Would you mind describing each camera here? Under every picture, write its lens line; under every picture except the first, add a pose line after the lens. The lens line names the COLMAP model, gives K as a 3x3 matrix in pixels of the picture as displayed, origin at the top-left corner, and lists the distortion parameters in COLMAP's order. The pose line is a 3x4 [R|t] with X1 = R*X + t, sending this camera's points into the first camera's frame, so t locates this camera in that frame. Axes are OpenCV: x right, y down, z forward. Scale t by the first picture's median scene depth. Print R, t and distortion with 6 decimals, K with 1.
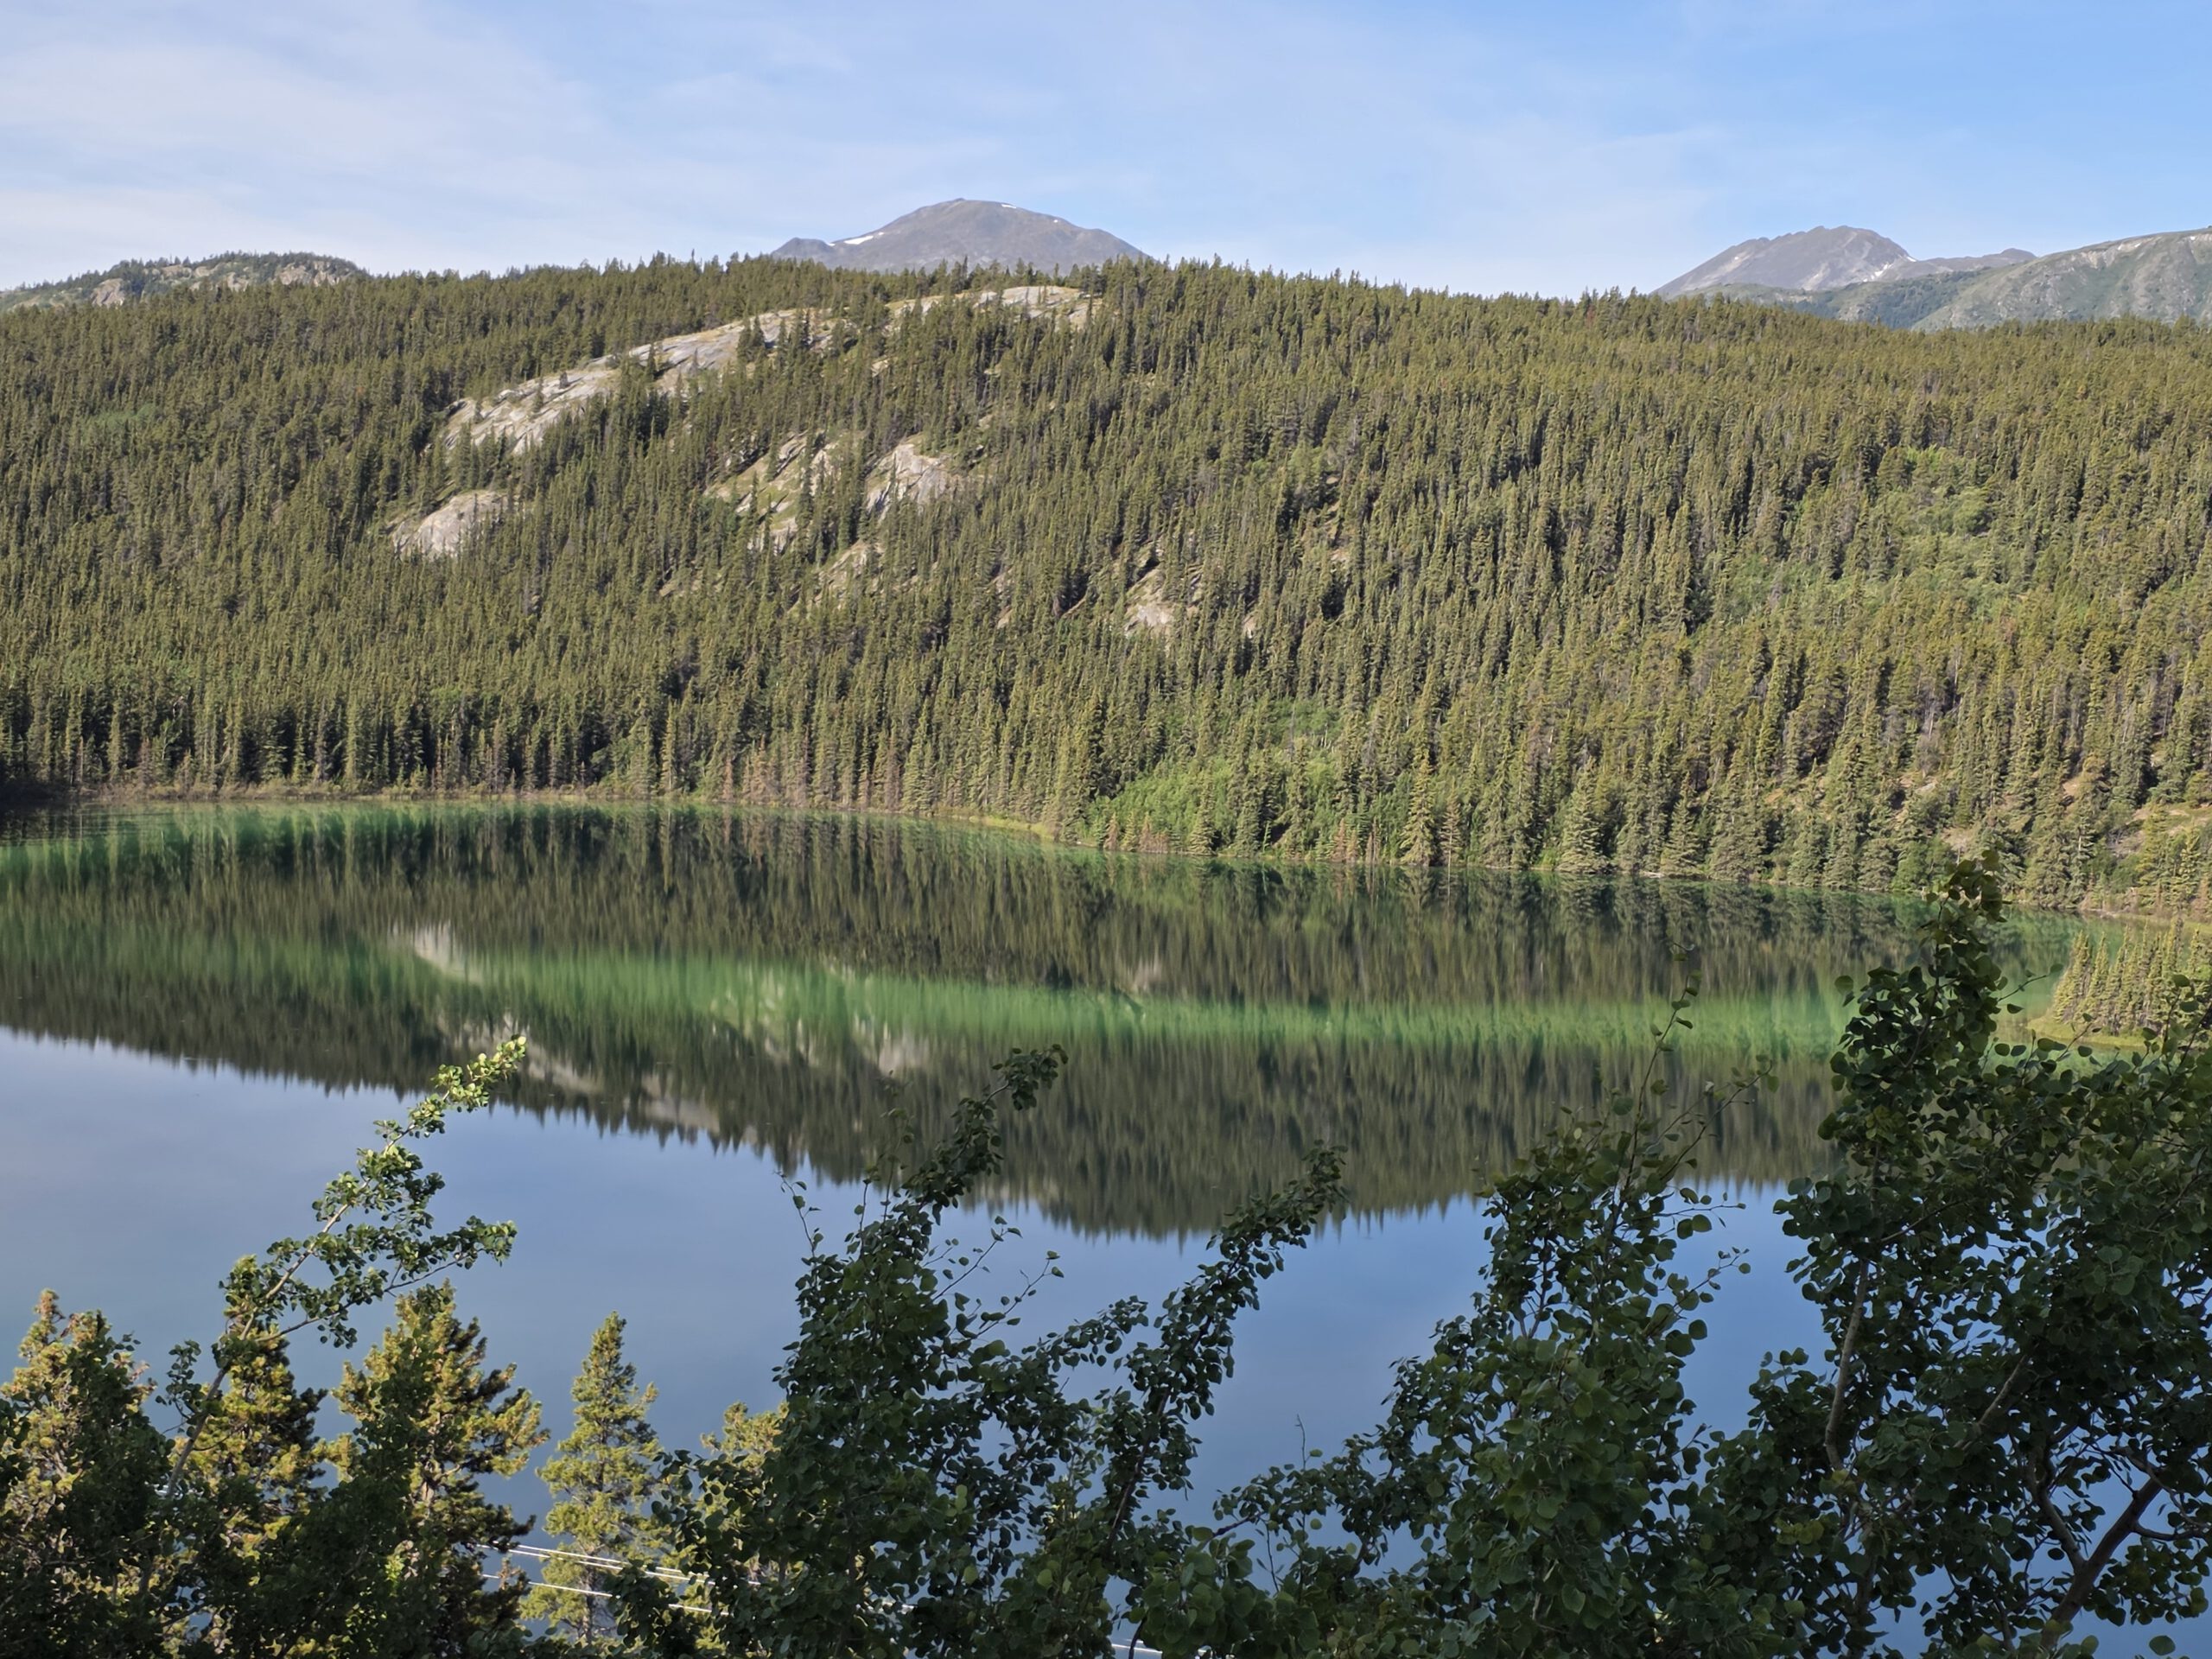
lens RADIAL K [[3621.4, 0, 1065.5], [0, 3621.4, 836.6], [0, 0, 1]] dist [0.144753, 0.000000]
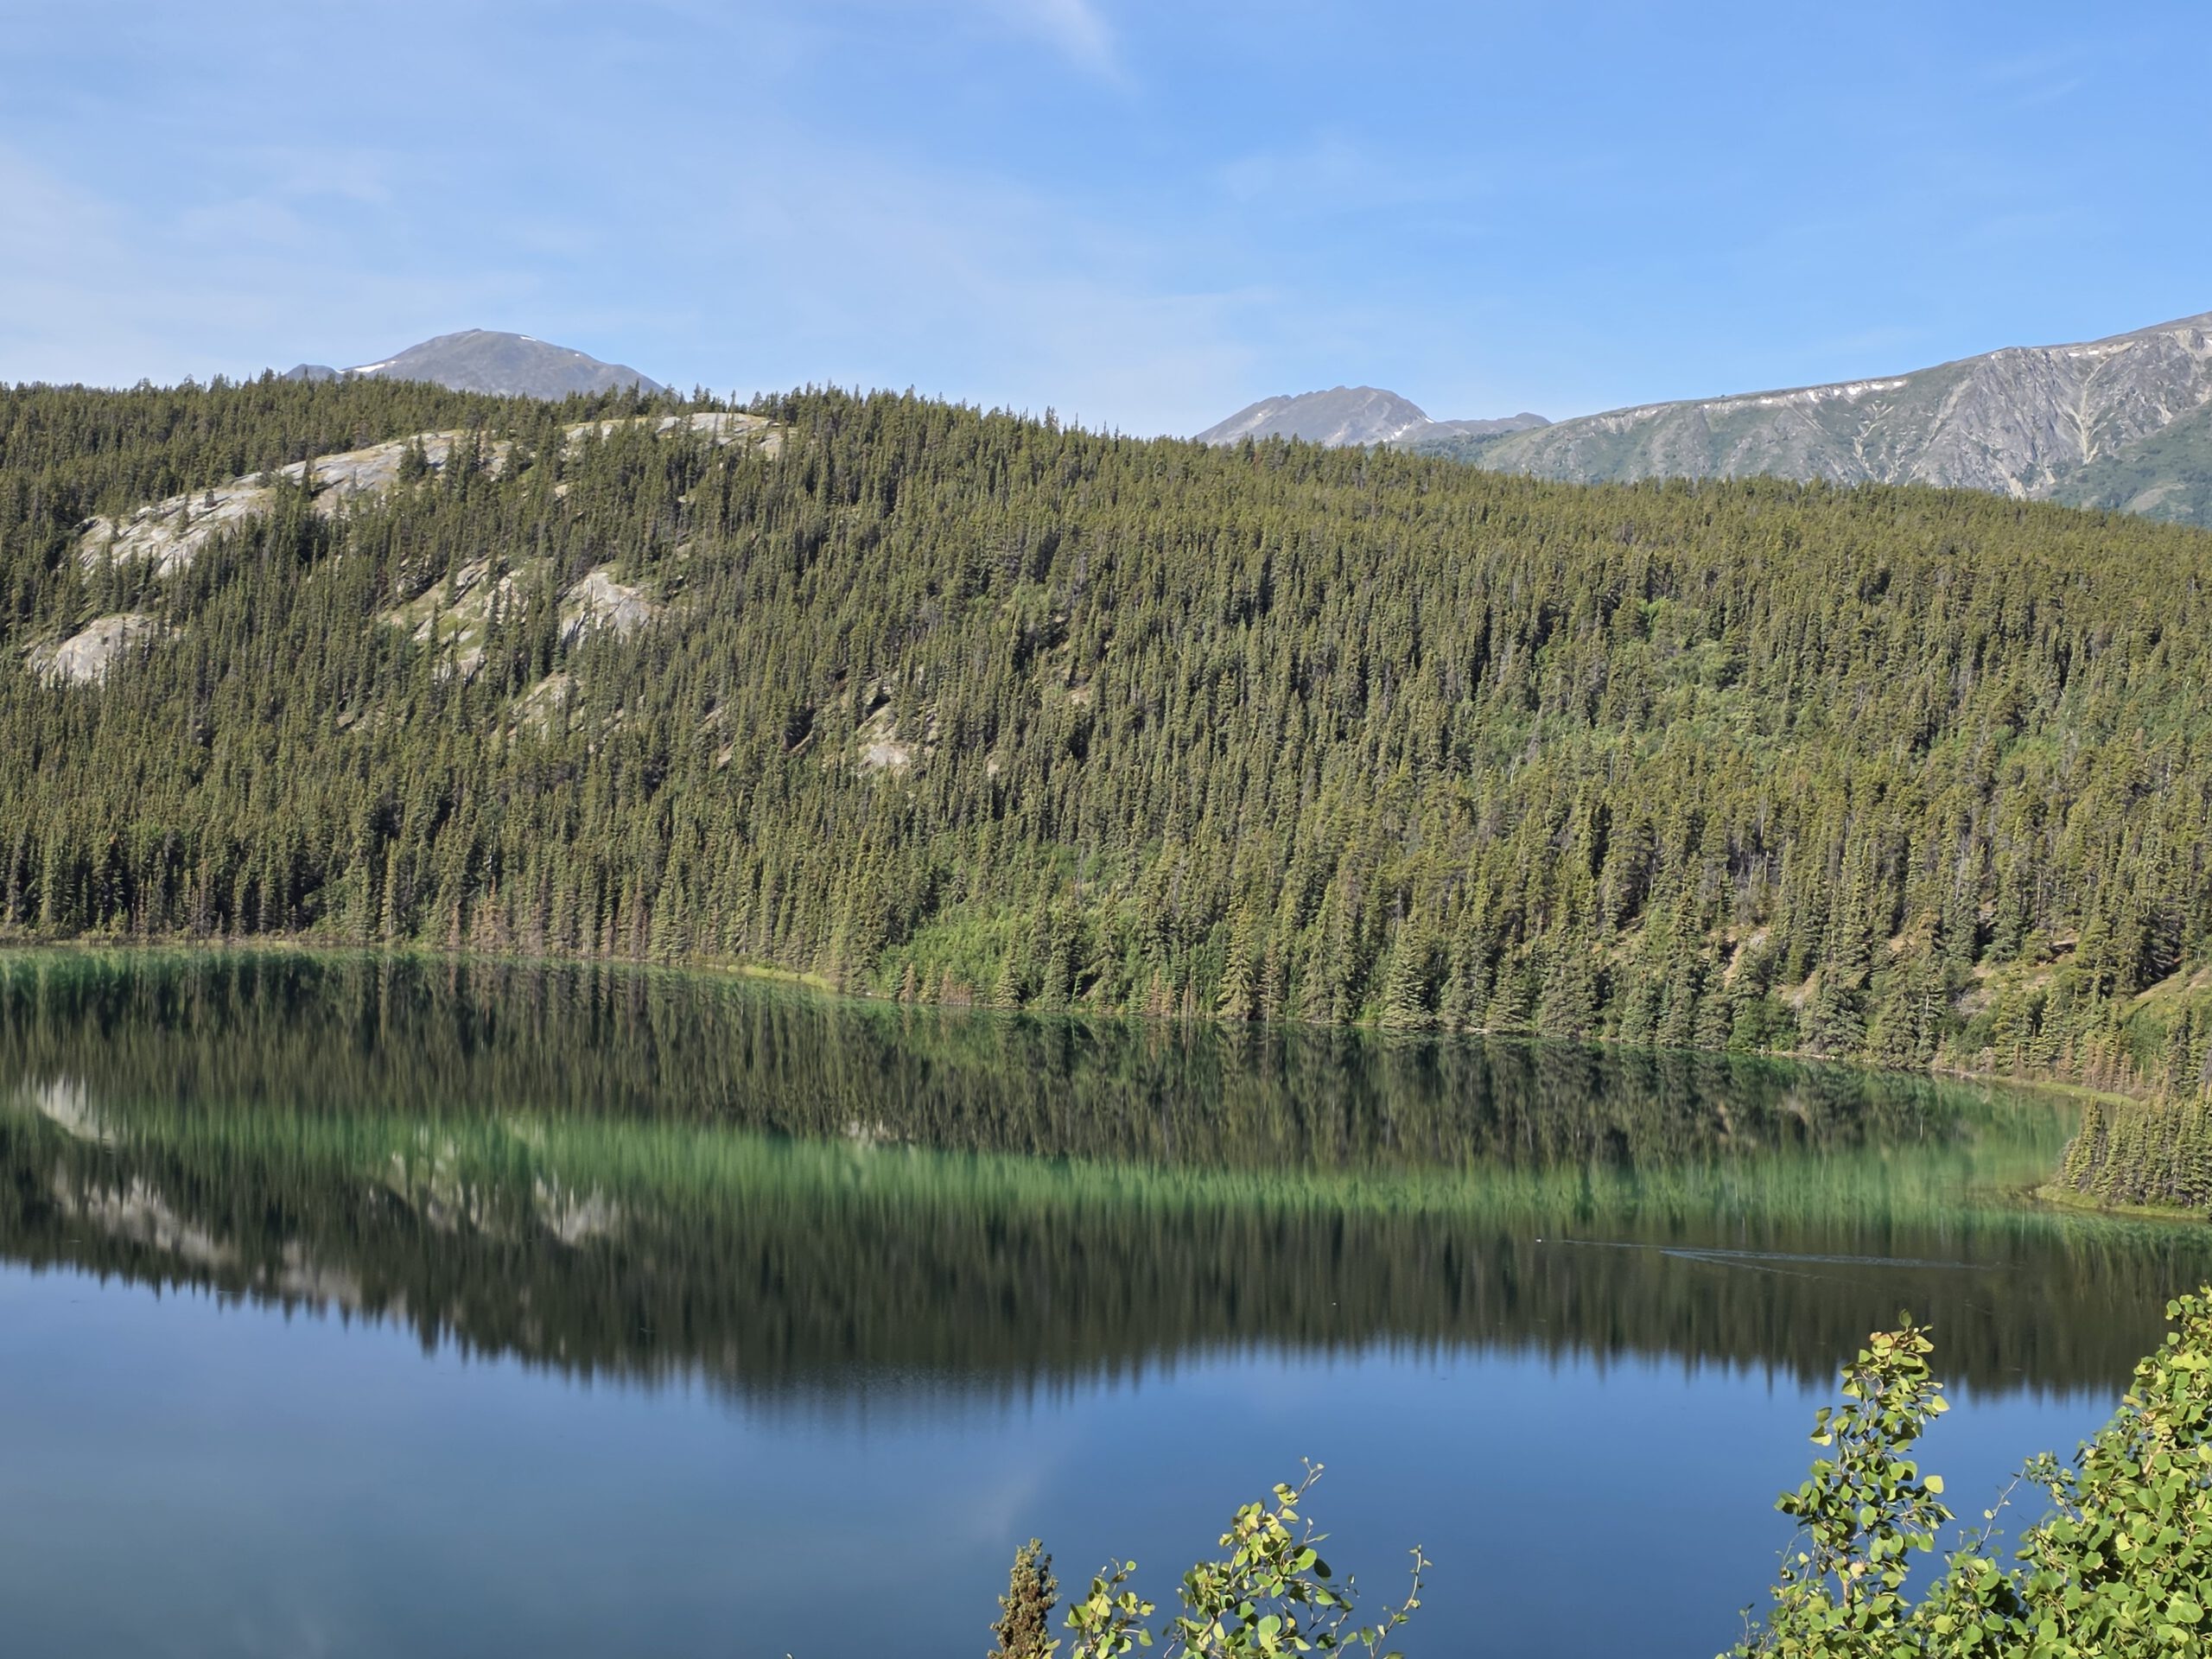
lens RADIAL K [[3637.8, 0, 935.0], [0, 3637.8, 762.8], [0, 0, 1]] dist [0.145900, 0.000000]
pose [[0.989775, 0.013040, 0.142037, -0.097056], [-0.004384, 0.998123, -0.061081, -0.000540], [-0.142567, 0.059834, 0.987975, 0.050021]]
